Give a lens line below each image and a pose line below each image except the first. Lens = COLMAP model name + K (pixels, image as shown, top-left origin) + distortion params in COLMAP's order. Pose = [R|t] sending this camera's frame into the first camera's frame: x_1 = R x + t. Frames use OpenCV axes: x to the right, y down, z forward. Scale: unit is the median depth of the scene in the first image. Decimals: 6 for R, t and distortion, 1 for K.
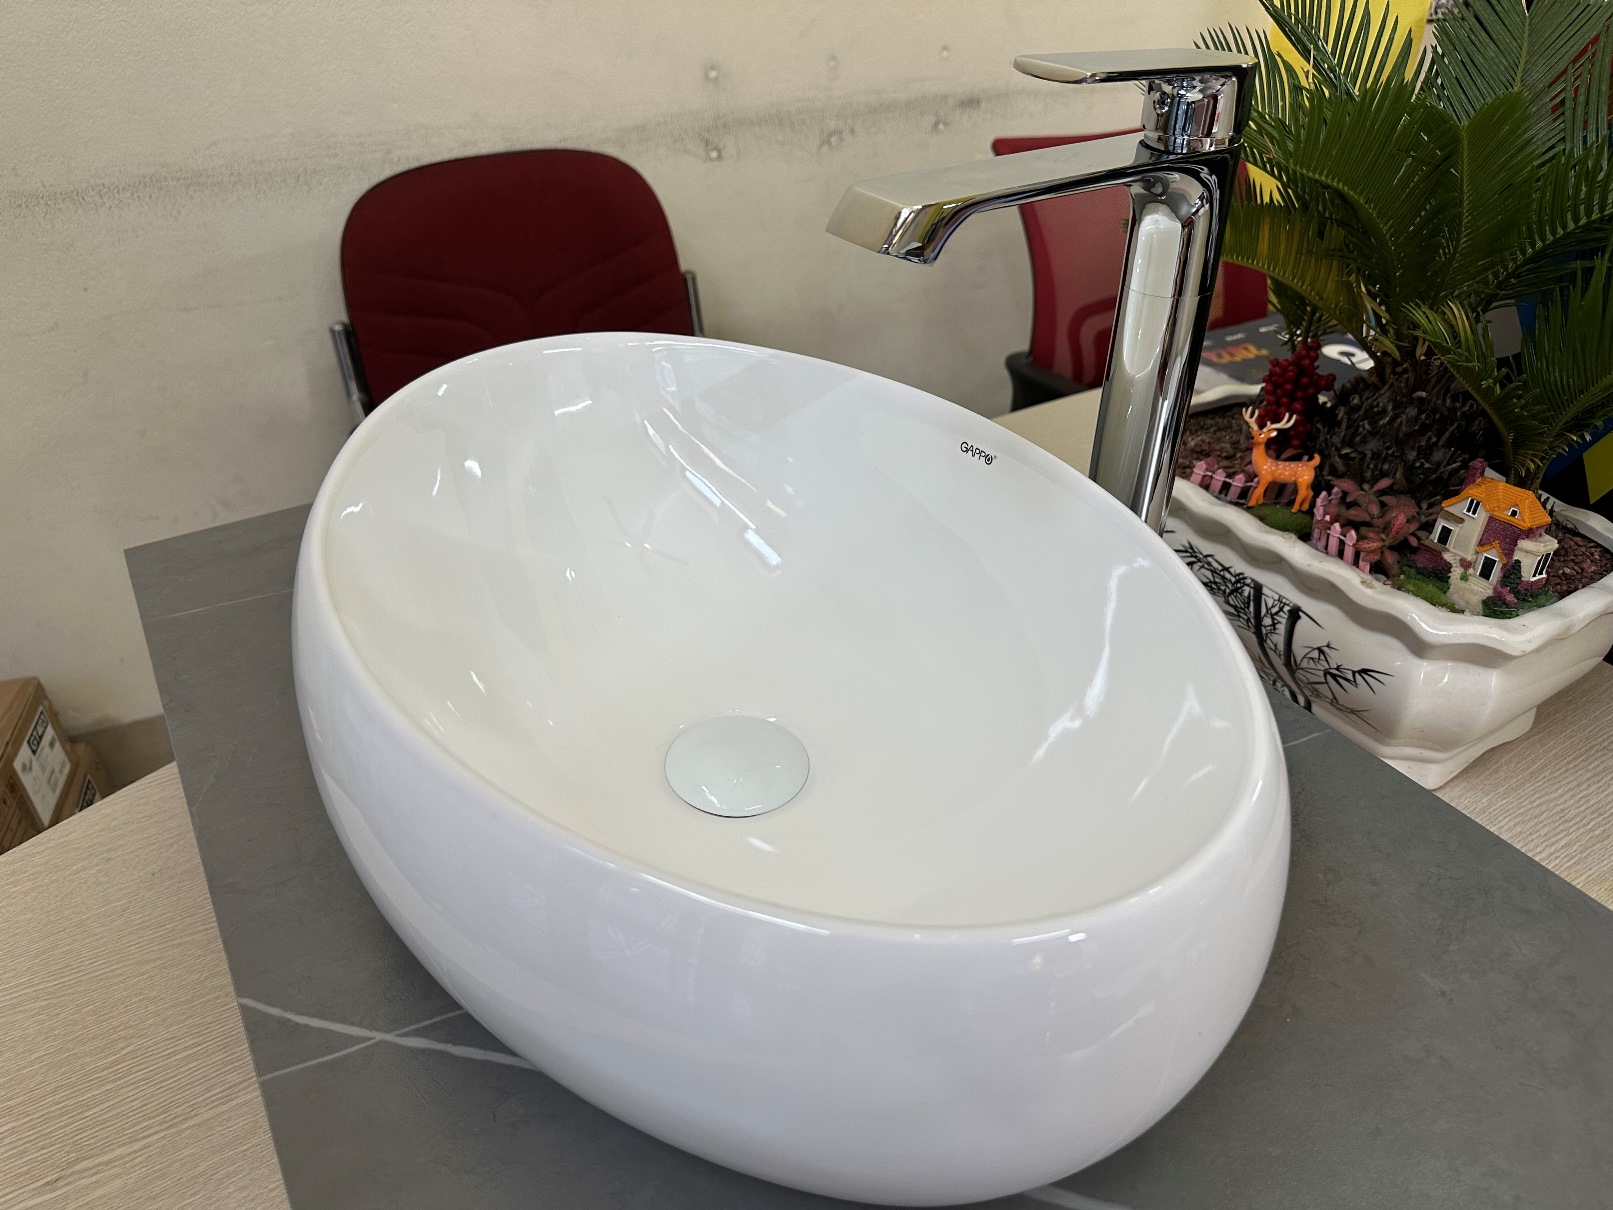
lens RADIAL K [[1179.6, 0, 790.8], [0, 1179.6, 617.9], [0, 0, 1]] dist [-0.003750, -0.009698]
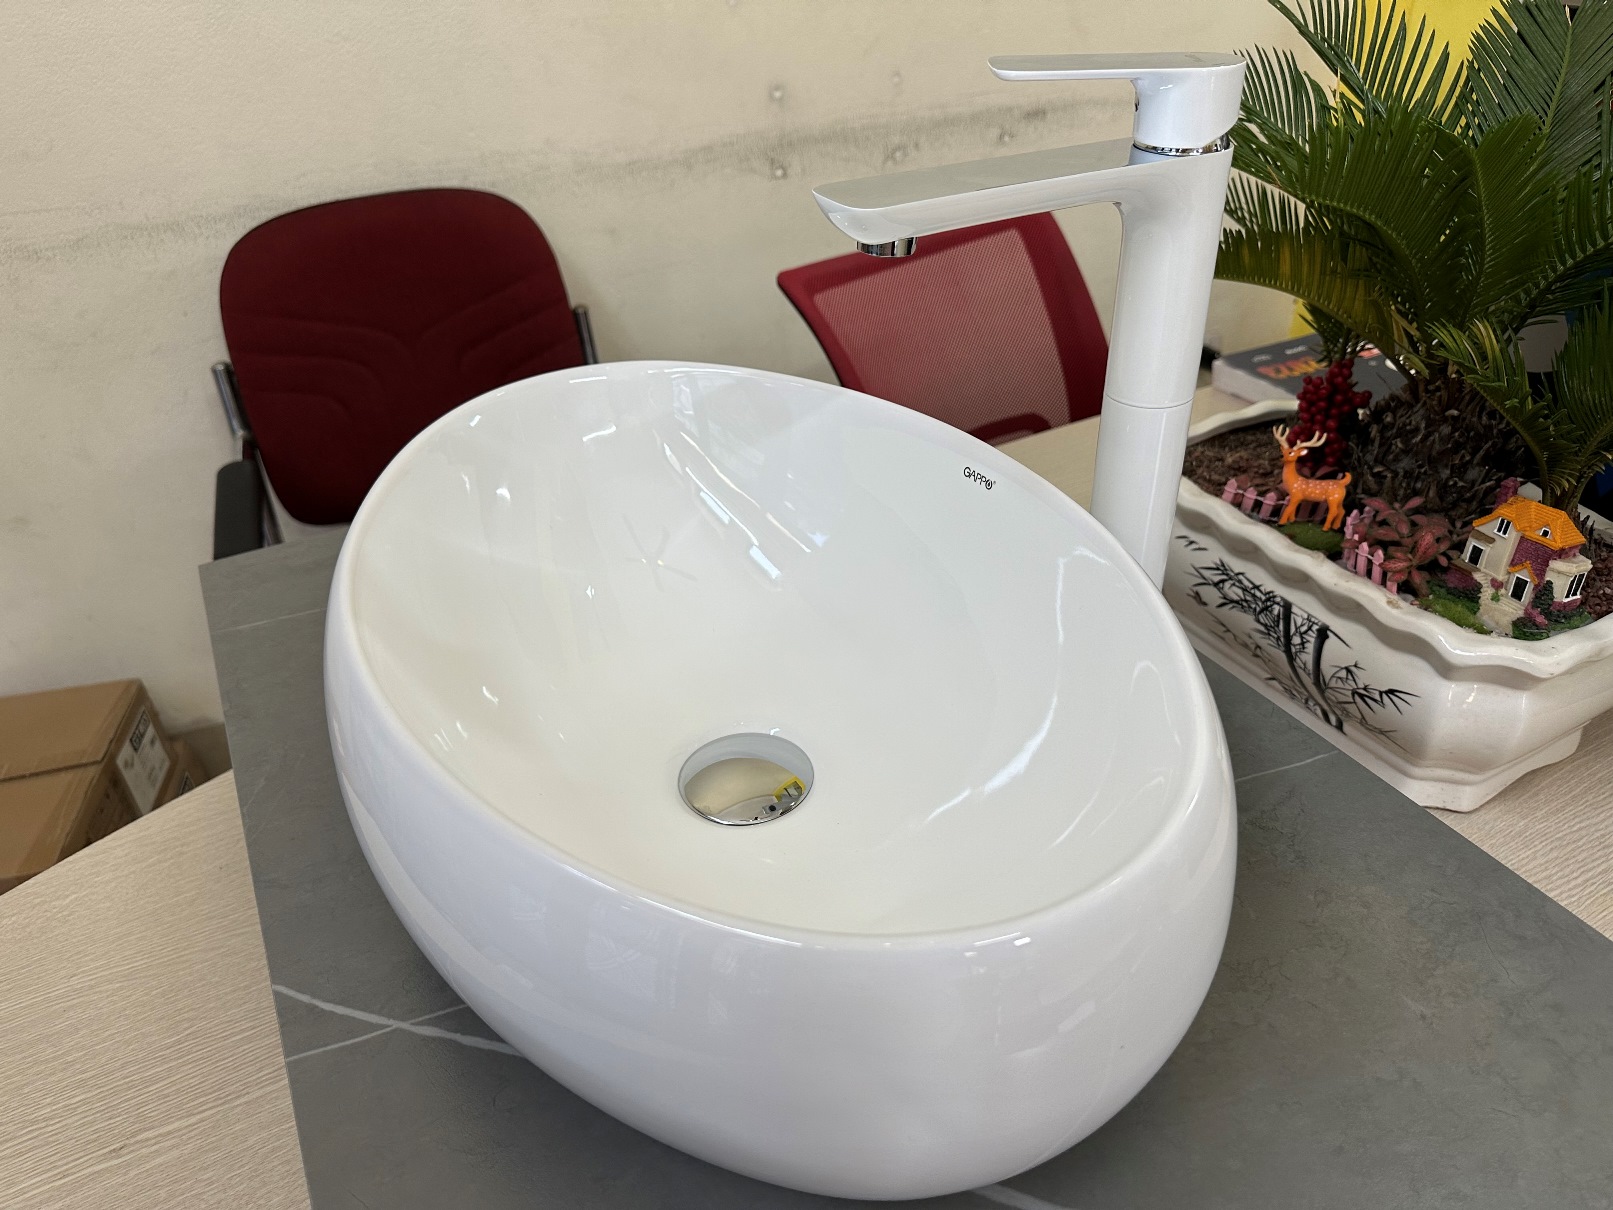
lens RADIAL K [[1179.6, 0, 779.7], [0, 1179.6, 615.9], [0, 0, 1]] dist [-0.003750, -0.009698]
pose [[0.996720, 0.005967, -0.080705, 0.050358], [-0.006549, 0.999954, -0.006945, -0.008008], [0.080660, 0.007451, 0.996714, -0.029992]]
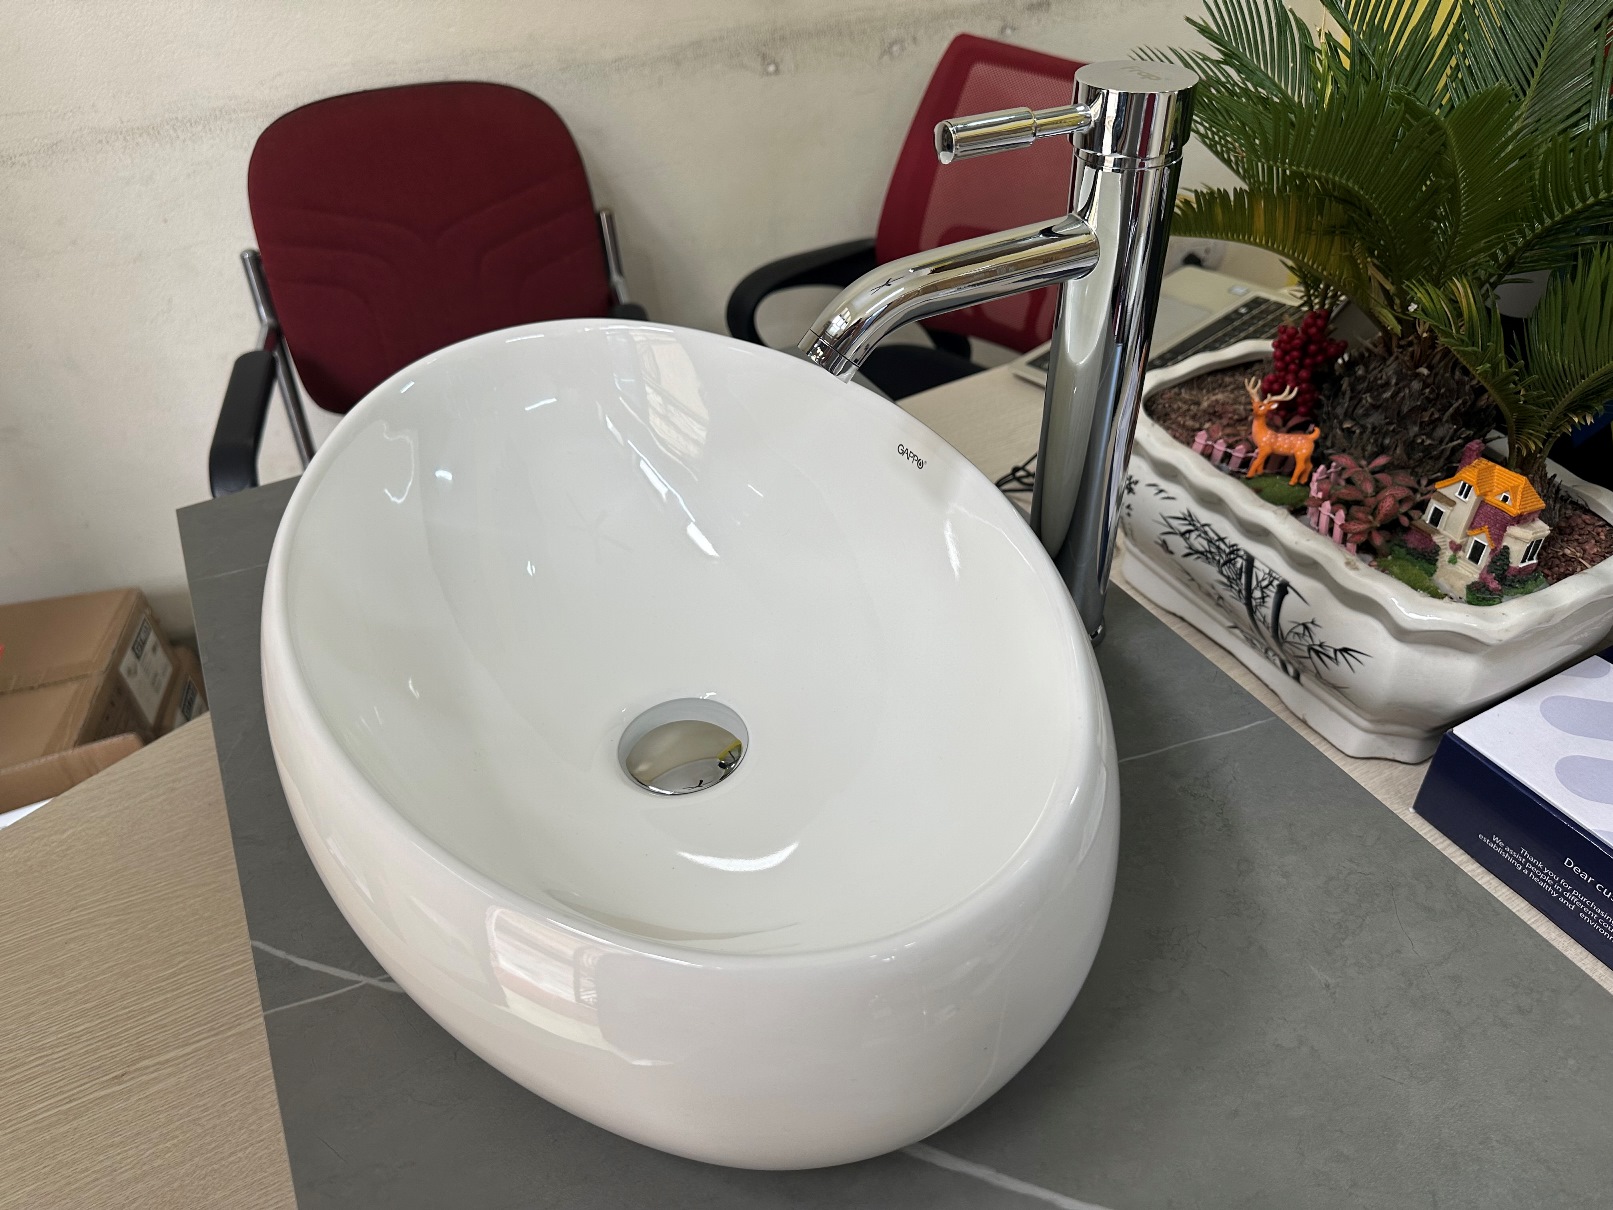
lens RADIAL K [[1179.6, 0, 768.4], [0, 1179.6, 629.1], [0, 0, 1]] dist [-0.003750, -0.009698]
pose [[0.995562, 0.021653, -0.091587, 0.082909], [-0.012701, 0.995182, 0.097223, -0.061709], [0.093251, -0.095628, 0.991040, -0.043717]]
